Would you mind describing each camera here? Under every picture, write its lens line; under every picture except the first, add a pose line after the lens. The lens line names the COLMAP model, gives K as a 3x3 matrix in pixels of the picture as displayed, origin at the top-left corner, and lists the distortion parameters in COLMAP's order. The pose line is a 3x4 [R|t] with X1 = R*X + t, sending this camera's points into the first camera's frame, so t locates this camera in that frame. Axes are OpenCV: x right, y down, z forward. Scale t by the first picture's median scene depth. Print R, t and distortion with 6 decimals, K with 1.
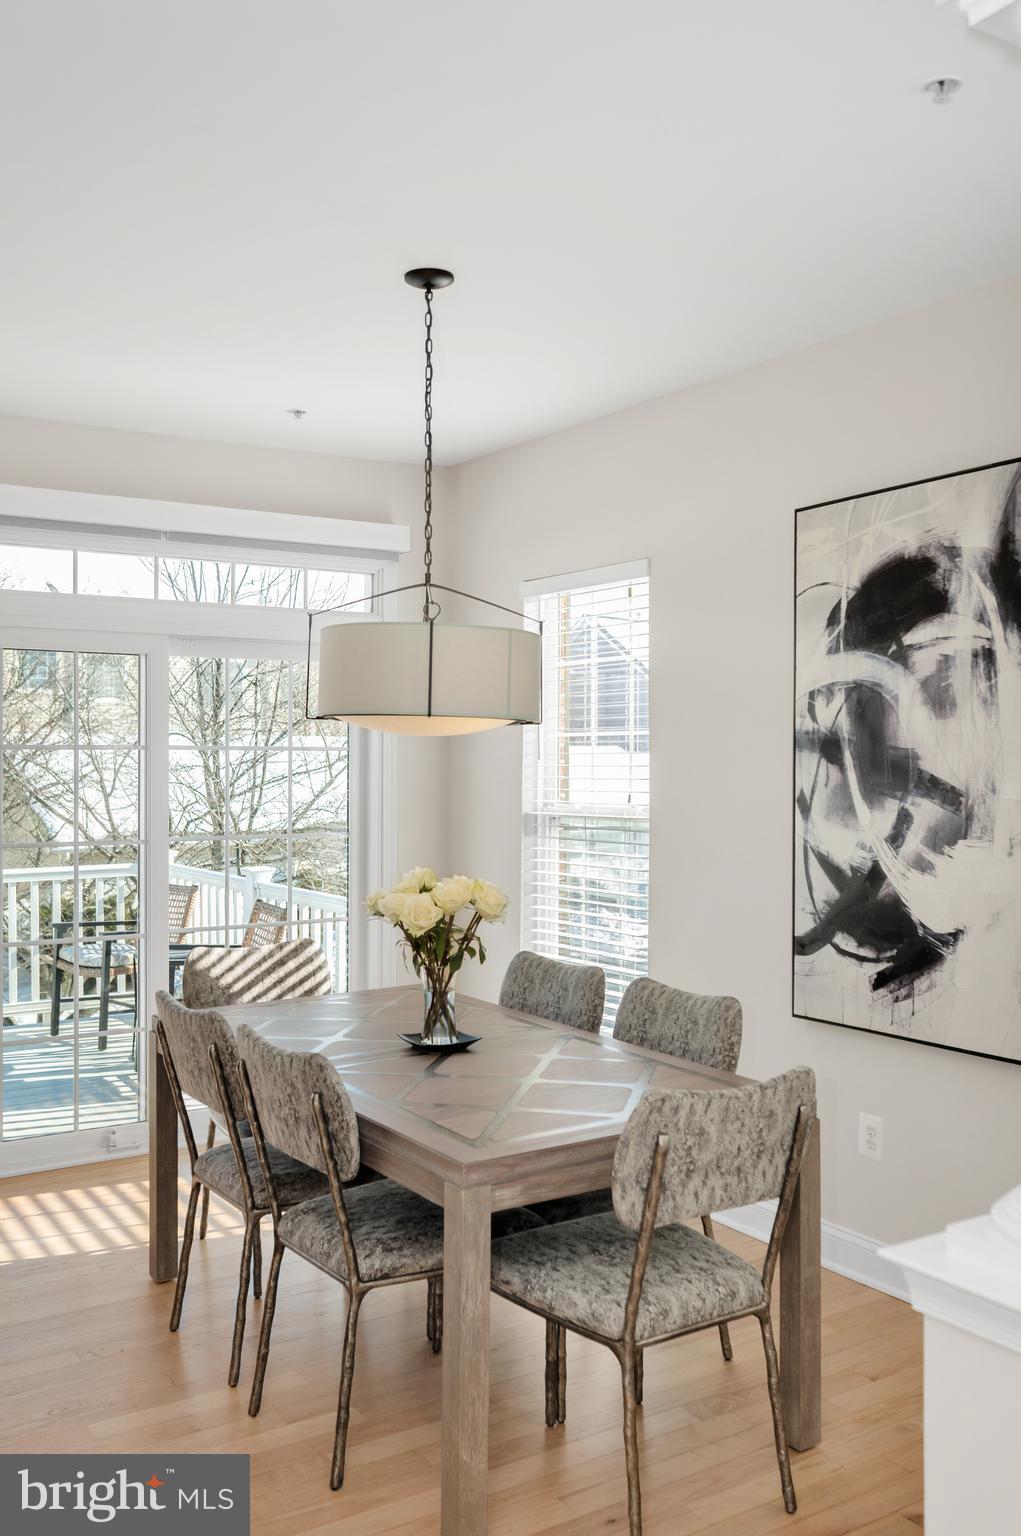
lens RADIAL K [[1375.7, 0, 491.5], [0, 1375.7, 766.2], [0, 0, 1]] dist [-0.015486, 0.015951]
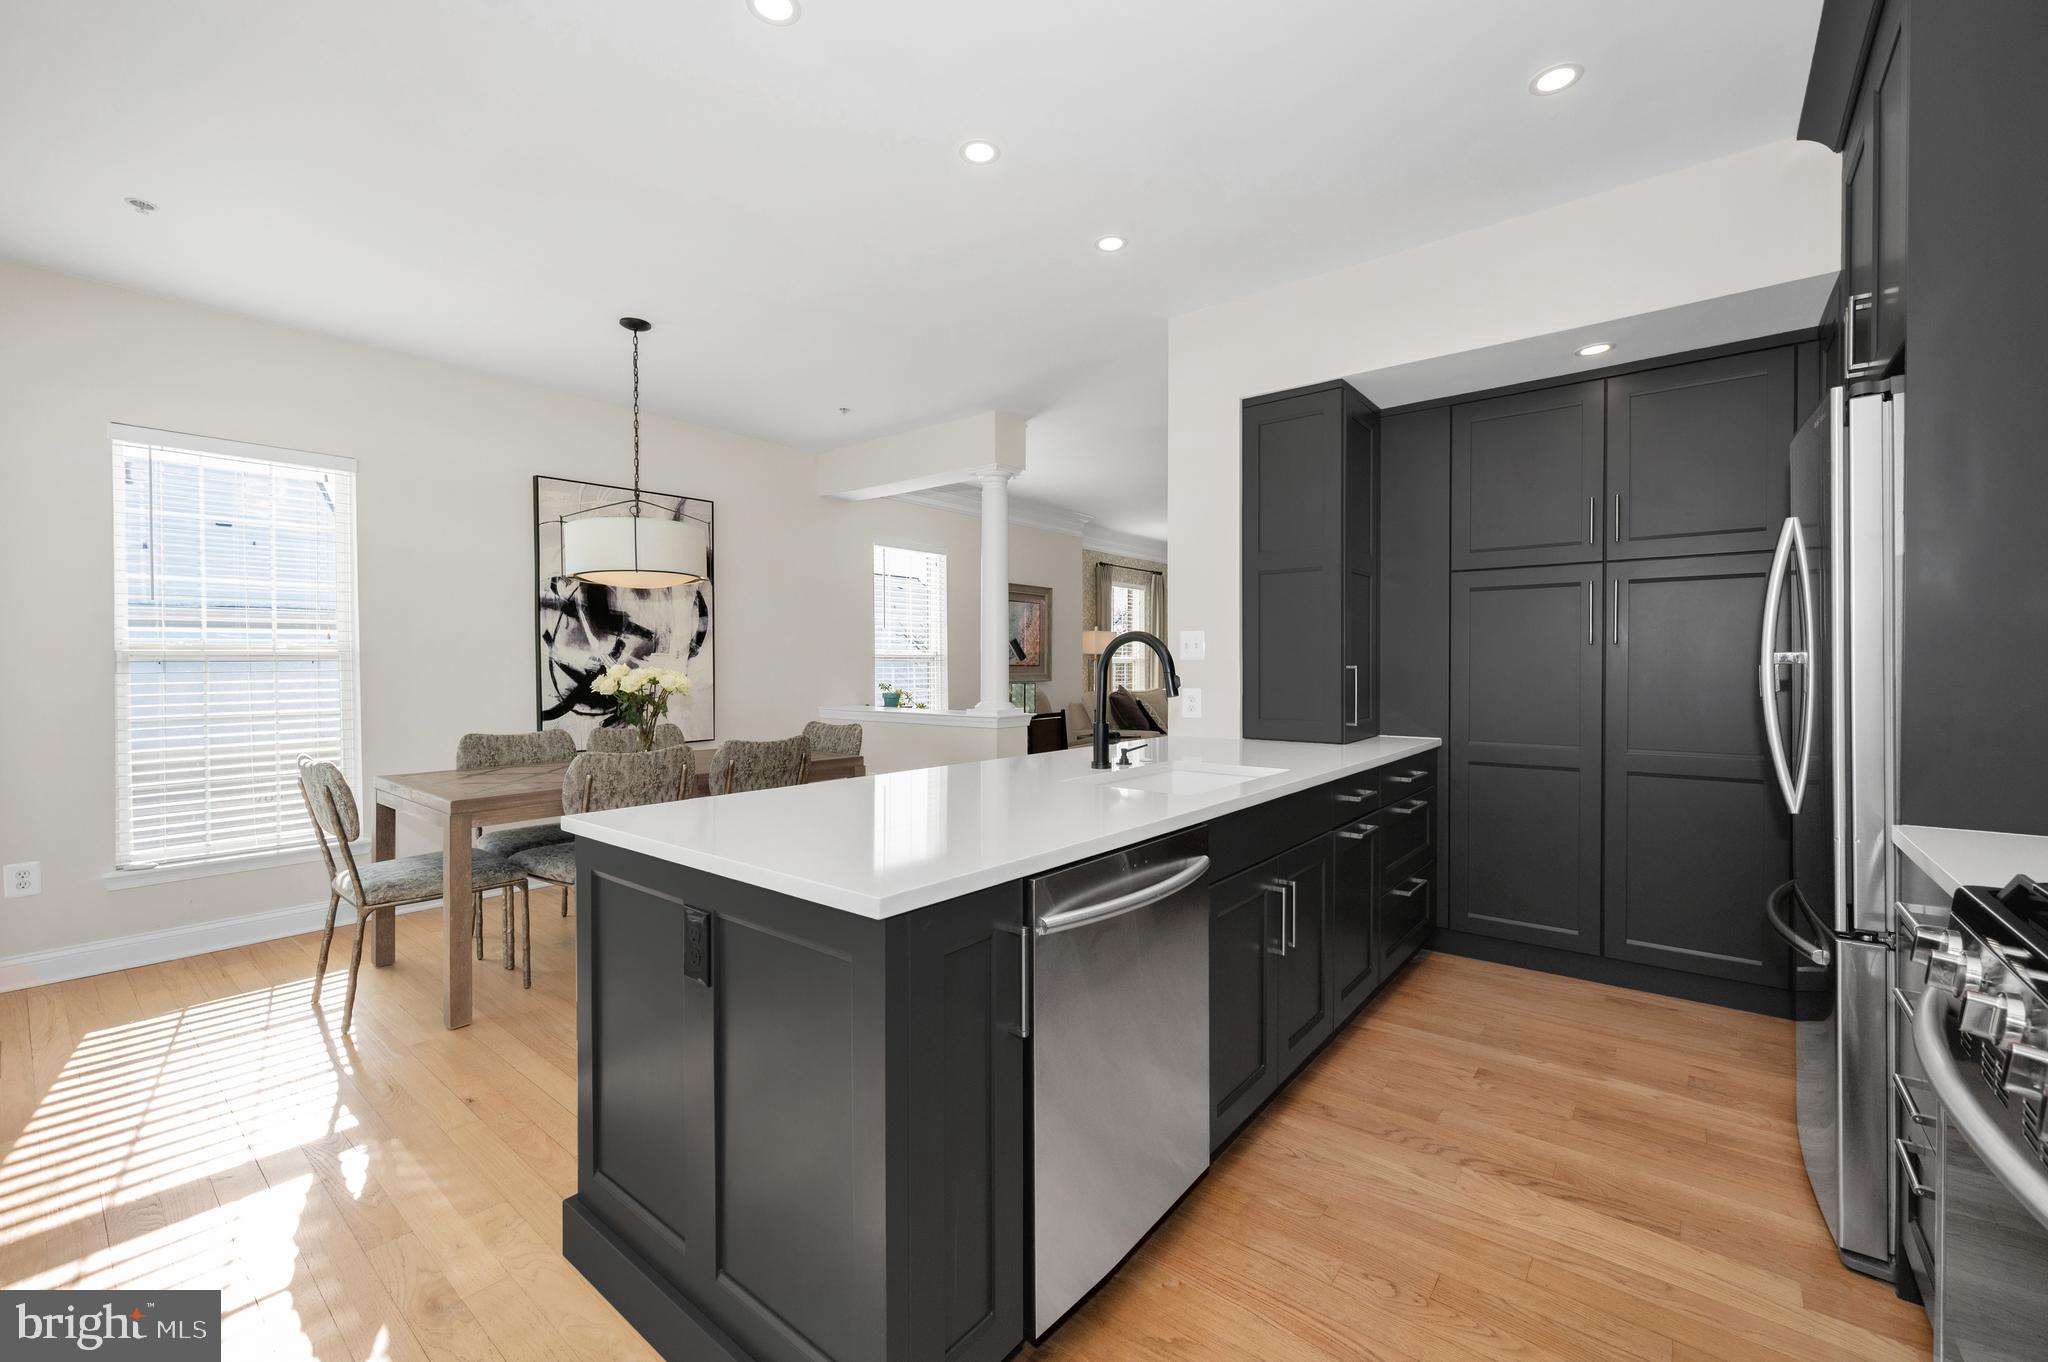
lens RADIAL K [[823.3, 0, 1035.6], [0, 823.3, 676.6], [0, 0, 1]] dist [0.000503, 0.000044]
pose [[-0.317579, -0.013809, 0.948131, -1.099776], [0.009235, 0.999801, 0.017655, 0.070342], [-0.948187, 0.014363, -0.317388, 0.784086]]
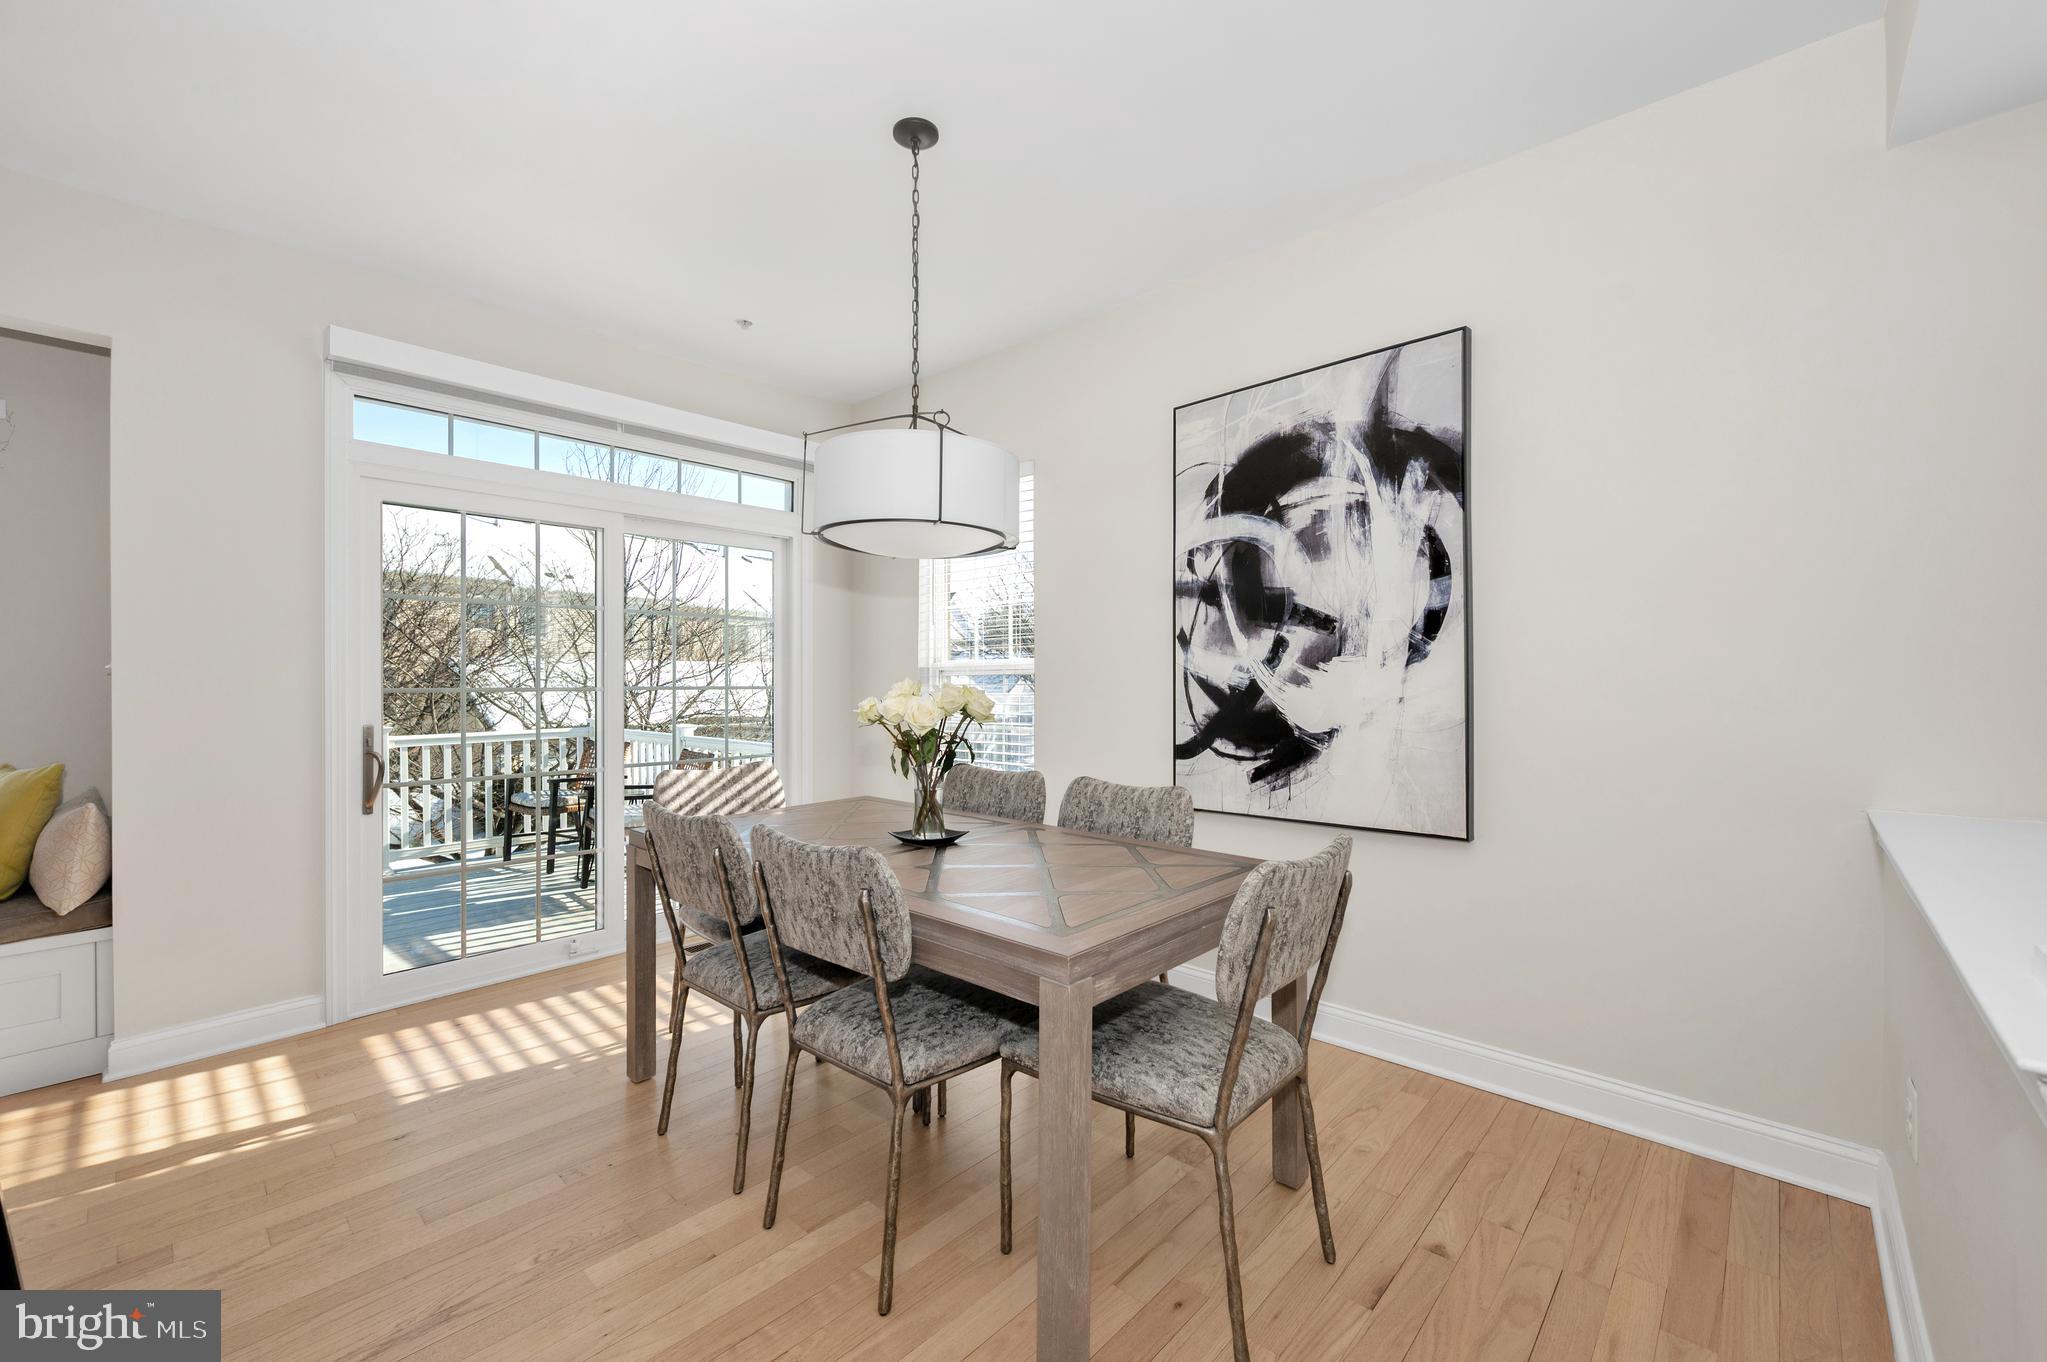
lens RADIAL K [[833.3, 0, 1005.8], [0, 833.3, 682.6], [0, 0, 1]] dist [-0.001854, -0.000074]
pose [[0.970266, -0.003133, 0.242022, -0.125518], [0.004231, 0.999983, -0.004018, 0.074449], [-0.242006, 0.004922, 0.970262, 0.317572]]
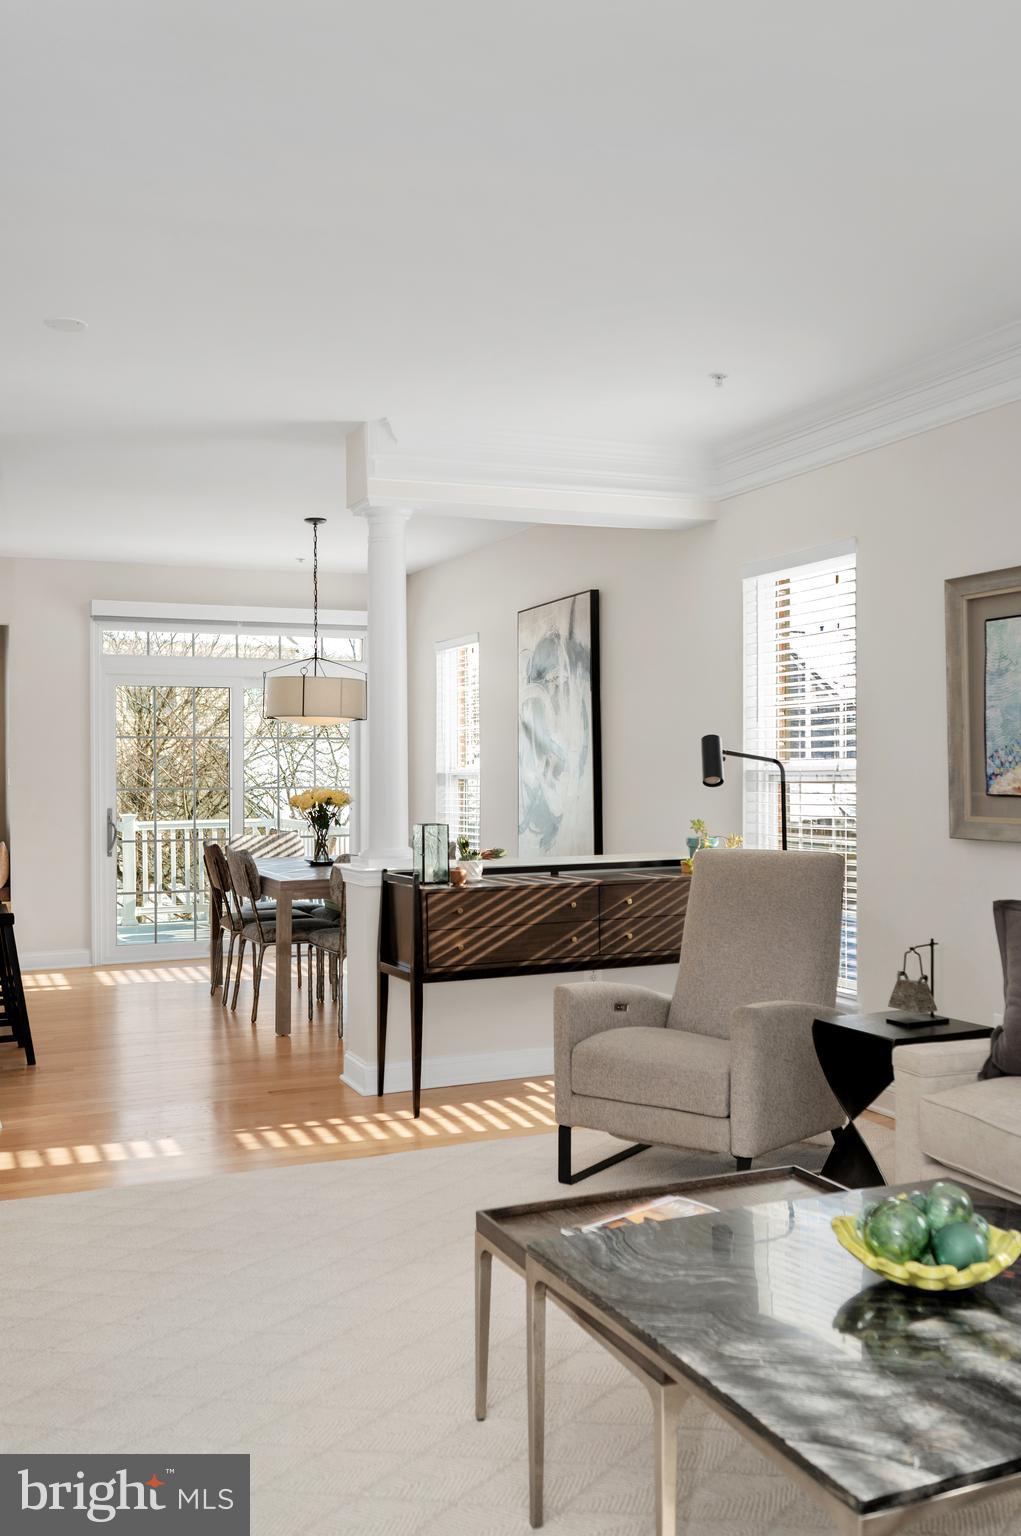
lens RADIAL K [[1375.7, 0, 491.5], [0, 1375.7, 766.2], [0, 0, 1]] dist [-0.015486, 0.015951]
pose [[0.985098, -0.007585, -0.171829, 0.566615], [0.006186, 0.999943, -0.008679, 0.059508], [0.171885, 0.007487, 0.985089, -1.055165]]
